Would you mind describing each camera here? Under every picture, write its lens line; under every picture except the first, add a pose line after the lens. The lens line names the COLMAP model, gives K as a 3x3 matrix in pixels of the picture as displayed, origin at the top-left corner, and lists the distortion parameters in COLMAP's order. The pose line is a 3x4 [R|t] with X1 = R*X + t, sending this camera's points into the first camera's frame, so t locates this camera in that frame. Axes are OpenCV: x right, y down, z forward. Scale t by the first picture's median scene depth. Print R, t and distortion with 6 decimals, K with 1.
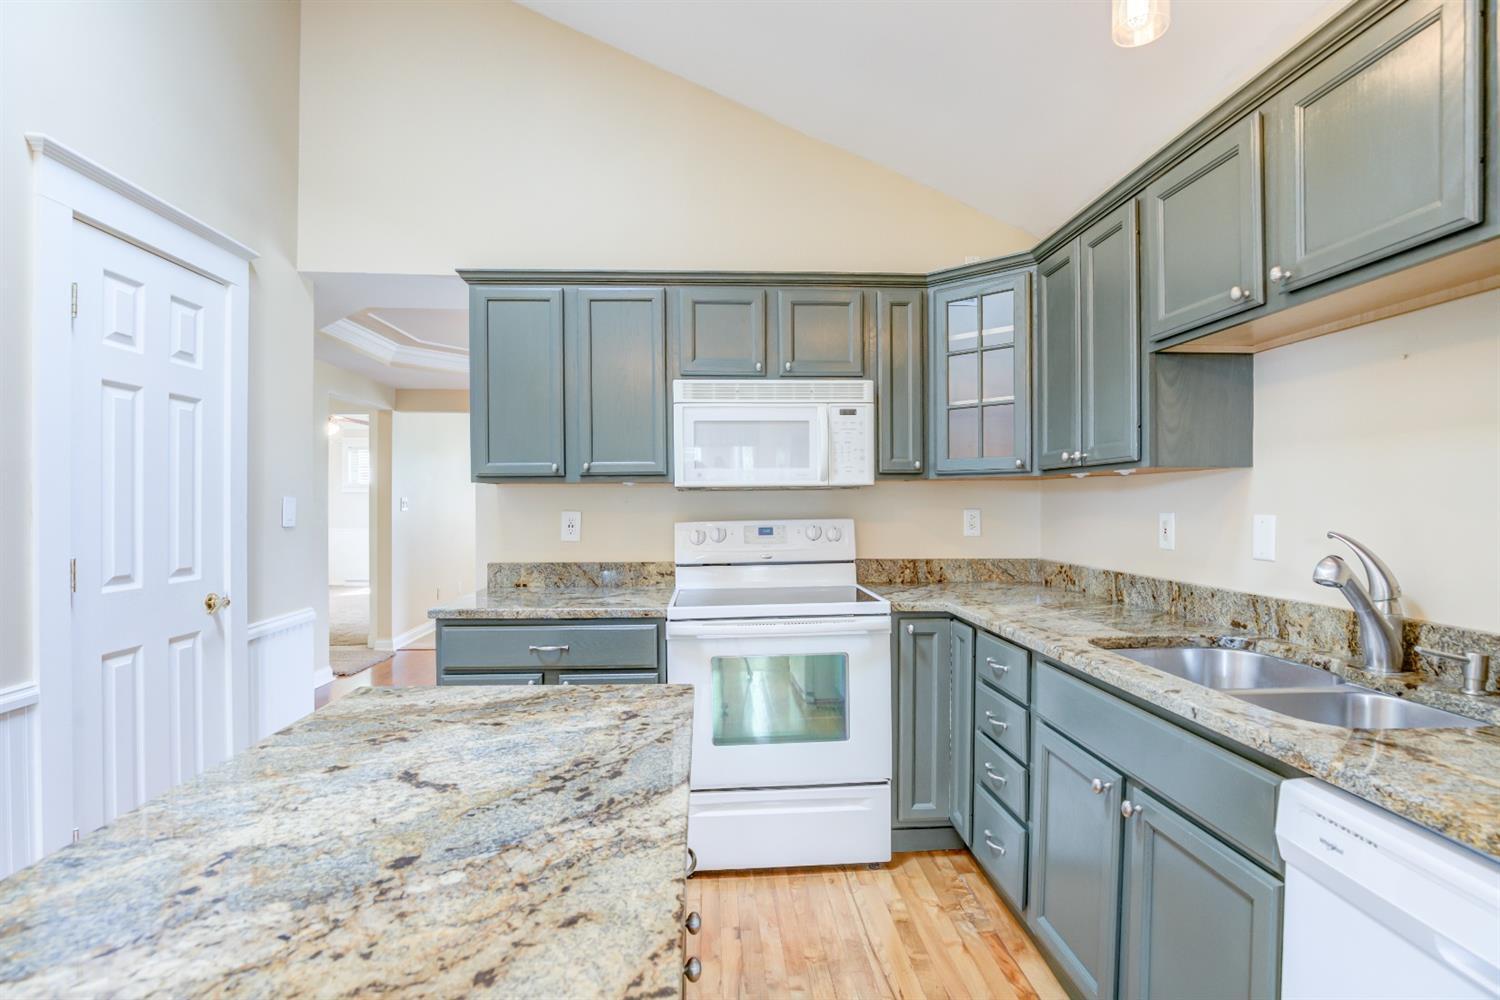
lens RADIAL K [[699.5, 0, 764.6], [0, 699.5, 511.1], [0, 0, 1]] dist [0.003757, -0.001811]
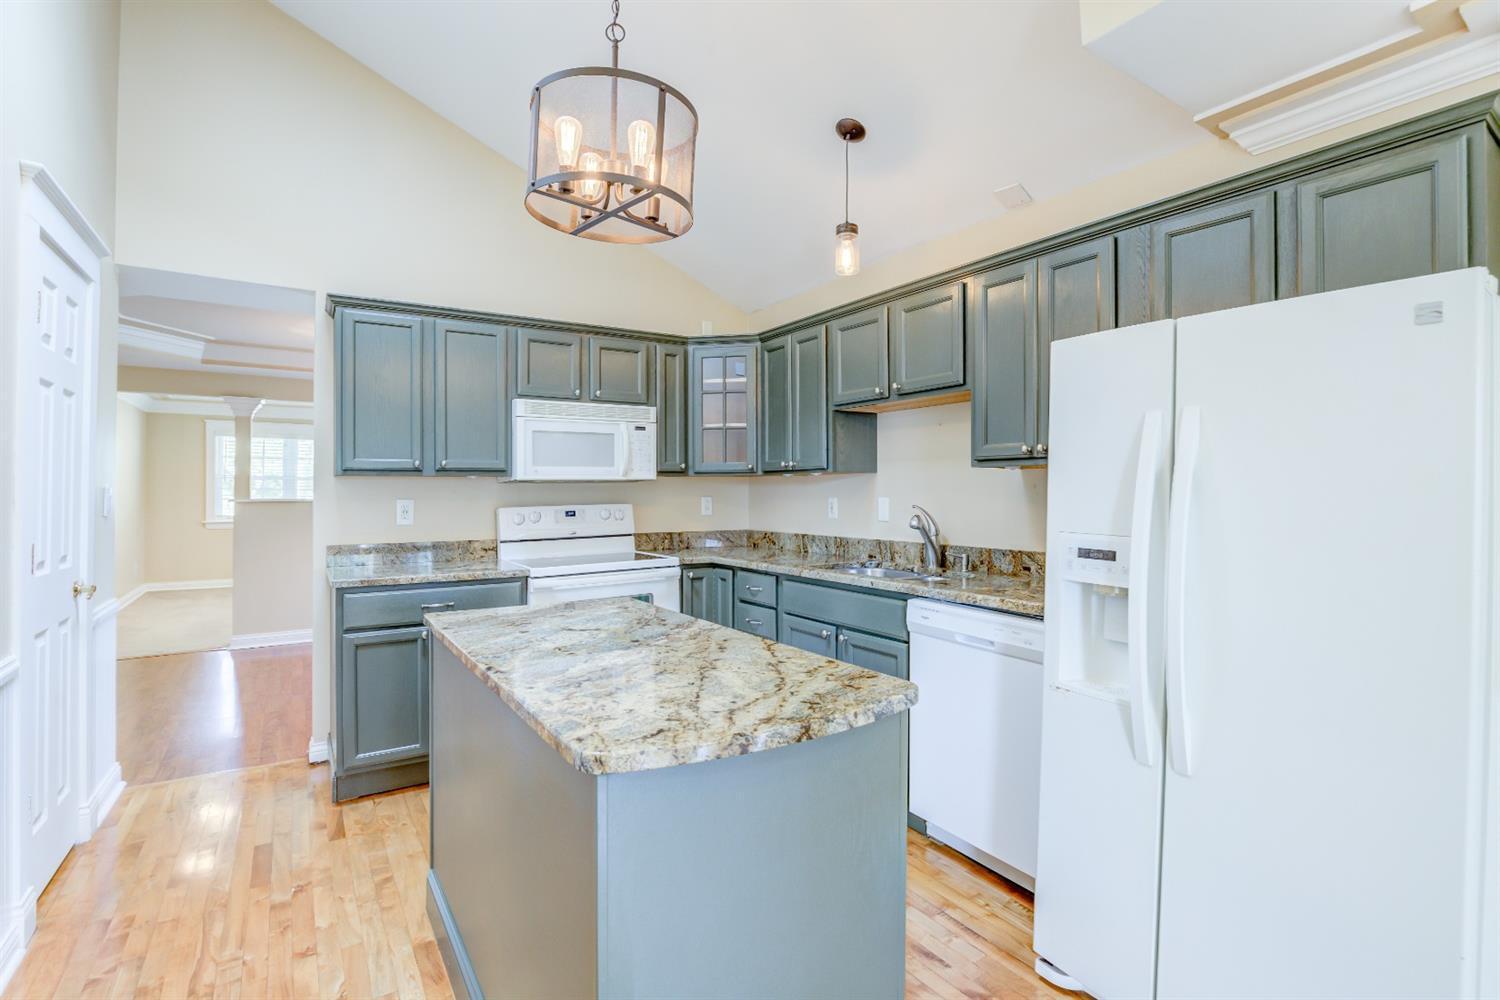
lens RADIAL K [[699.5, 0, 738.2], [0, 699.5, 489.9], [0, 0, 1]] dist [0.003757, -0.001811]
pose [[0.888576, 0.000267, 0.458730, -0.391738], [0.006937, 0.999878, -0.014019, 0.005577], [-0.458677, 0.015639, 0.888465, -0.393303]]
